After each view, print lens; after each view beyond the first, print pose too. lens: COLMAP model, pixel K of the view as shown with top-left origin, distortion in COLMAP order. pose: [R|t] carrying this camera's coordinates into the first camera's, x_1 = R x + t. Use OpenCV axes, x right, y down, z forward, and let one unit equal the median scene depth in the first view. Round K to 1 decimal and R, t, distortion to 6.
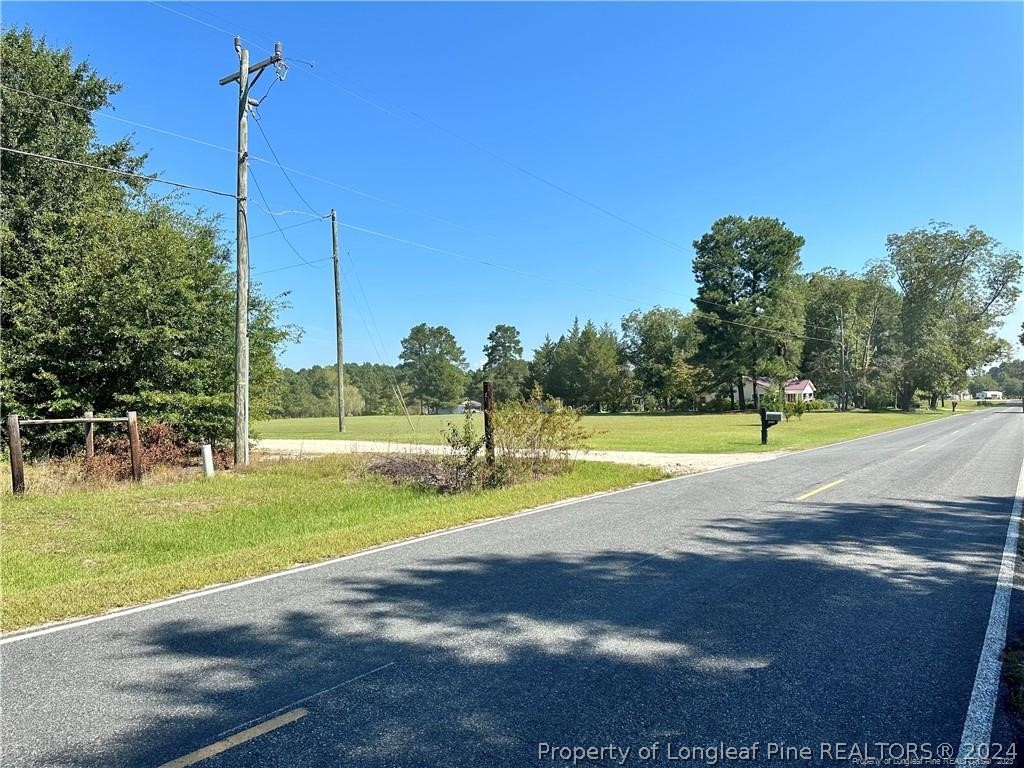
lens RADIAL K [[721.4, 0, 513.8], [0, 721.4, 374.5], [0, 0, 1]] dist [0.002045, -0.007542]
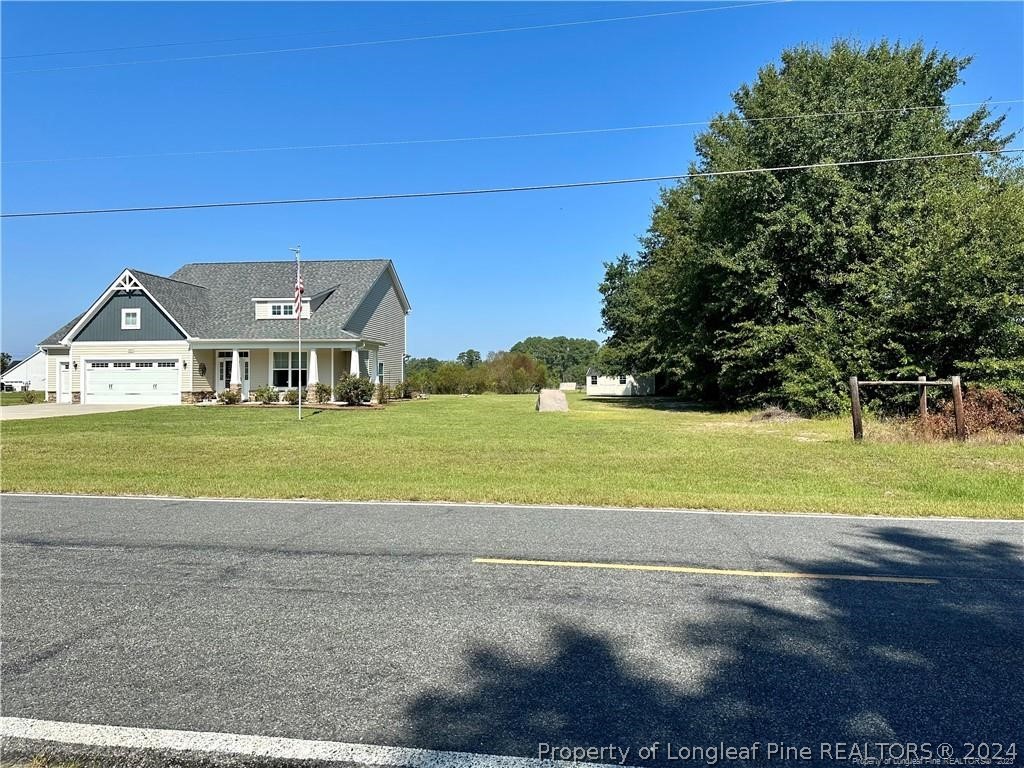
lens RADIAL K [[721.4, 0, 514.8], [0, 721.4, 384.4], [0, 0, 1]] dist [0.002045, -0.007542]
pose [[0.448560, 0.021105, -0.893503, 0.108848], [0.027066, 0.998942, 0.037183, 0.004124], [0.893343, -0.040862, 0.447514, -0.059596]]
